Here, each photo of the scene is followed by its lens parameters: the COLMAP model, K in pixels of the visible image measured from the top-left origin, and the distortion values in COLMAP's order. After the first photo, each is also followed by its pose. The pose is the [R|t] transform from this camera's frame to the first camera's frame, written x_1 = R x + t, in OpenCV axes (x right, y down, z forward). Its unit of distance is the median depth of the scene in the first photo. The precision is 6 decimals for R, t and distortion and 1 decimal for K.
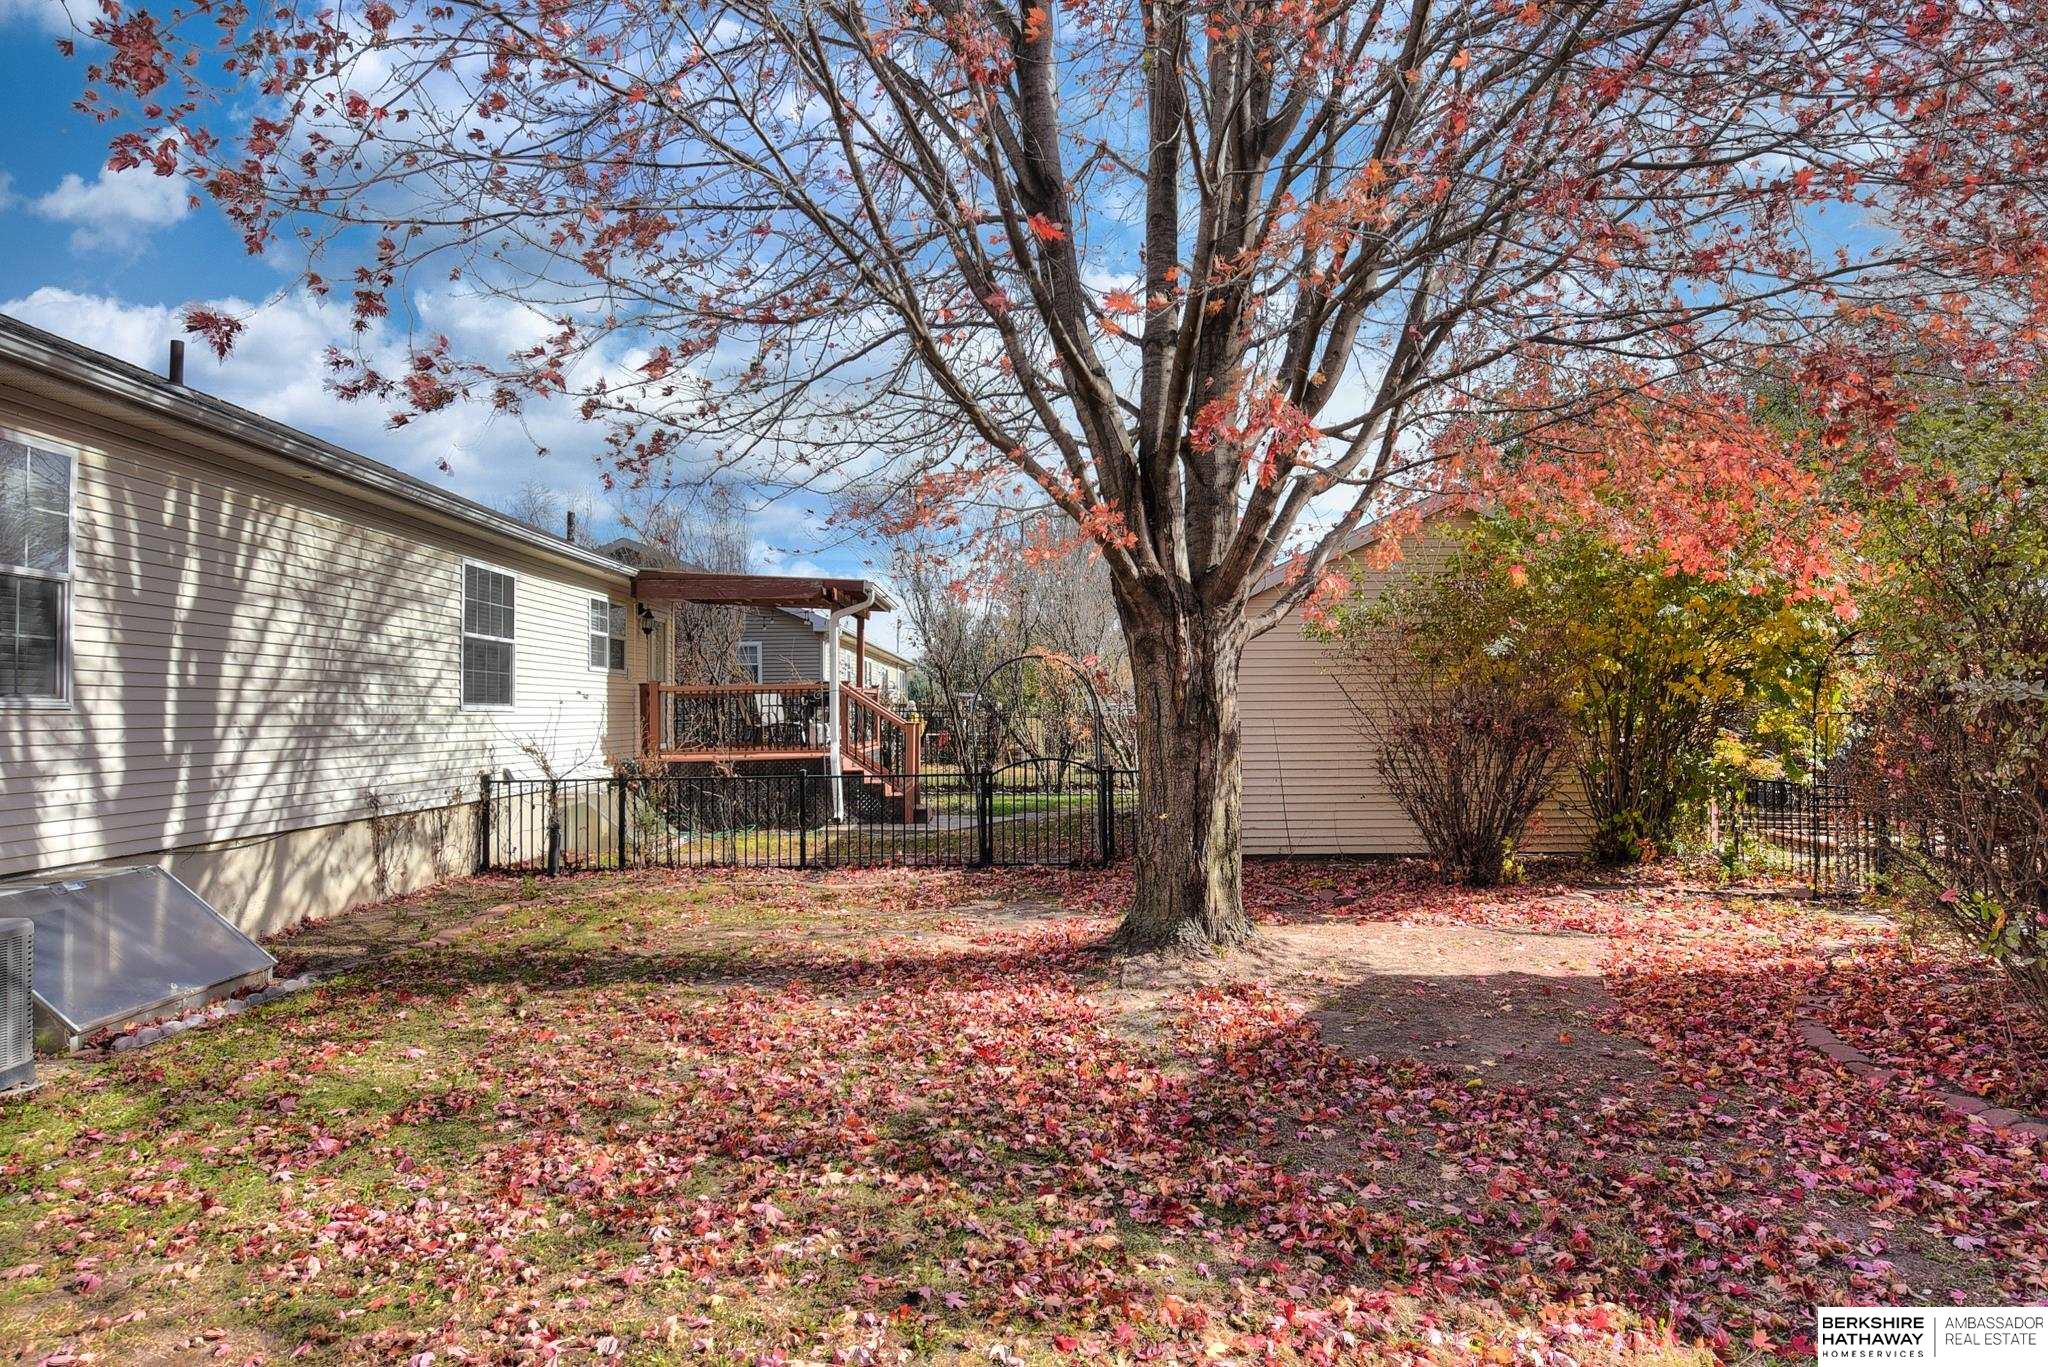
lens RADIAL K [[1162.6, 0, 1023.9], [0, 1162.6, 681.5], [0, 0, 1]] dist [0.017008, 0.000205]
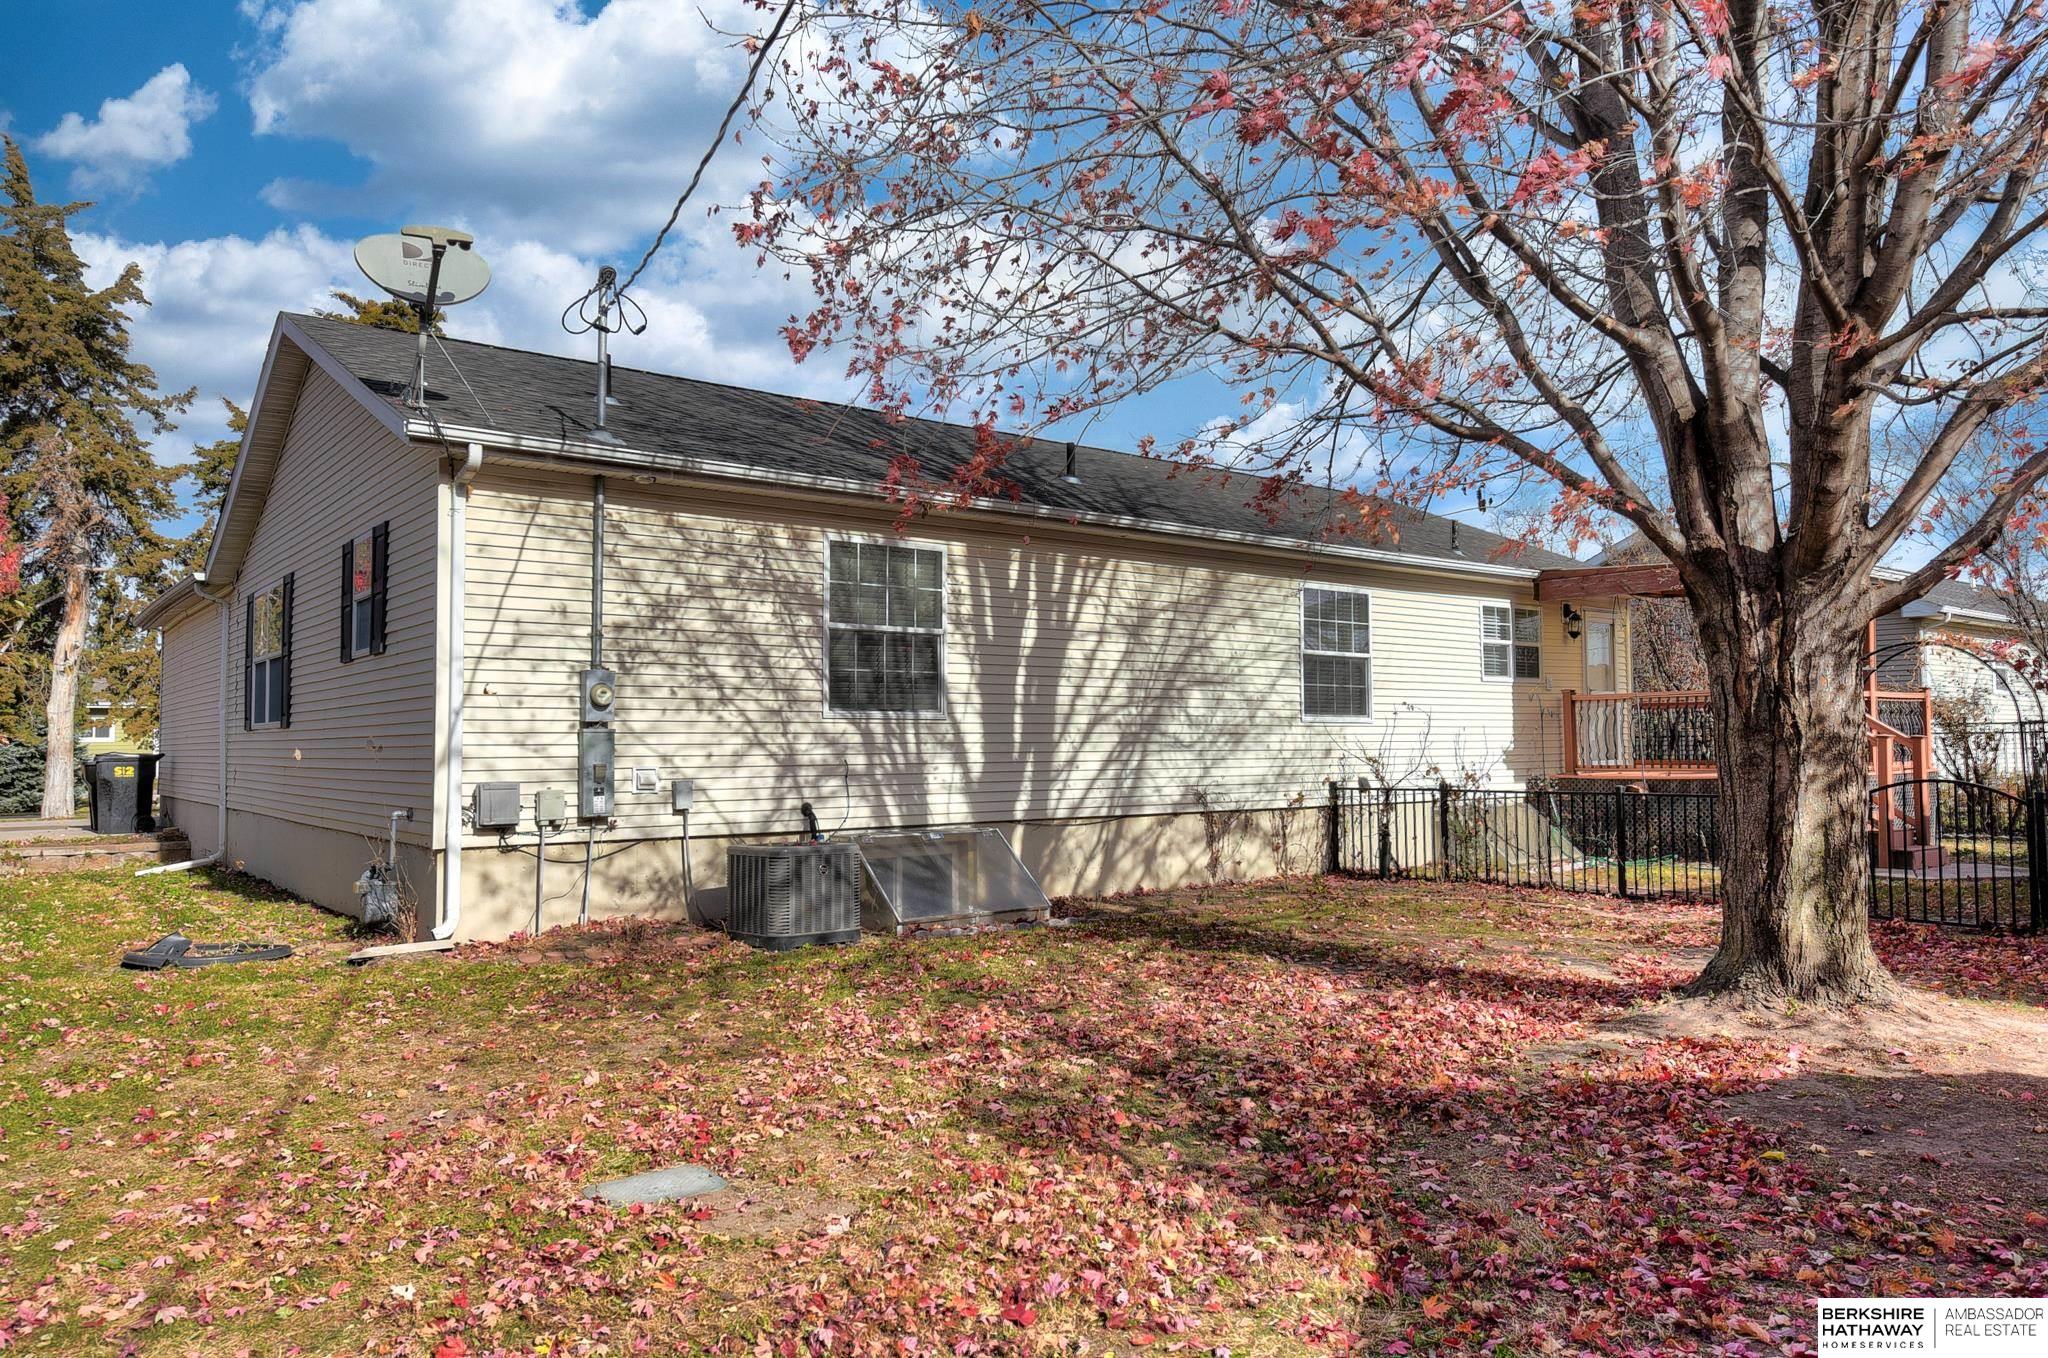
lens RADIAL K [[1384.7, 0, 1025.4], [0, 1384.7, 679.6], [0, 0, 1]] dist [0.002329, 0.000269]
pose [[0.616007, -0.033148, -0.787043, 0.515550], [0.024462, 0.999437, -0.022947, 0.012762], [0.787361, -0.005117, 0.616471, -0.004904]]
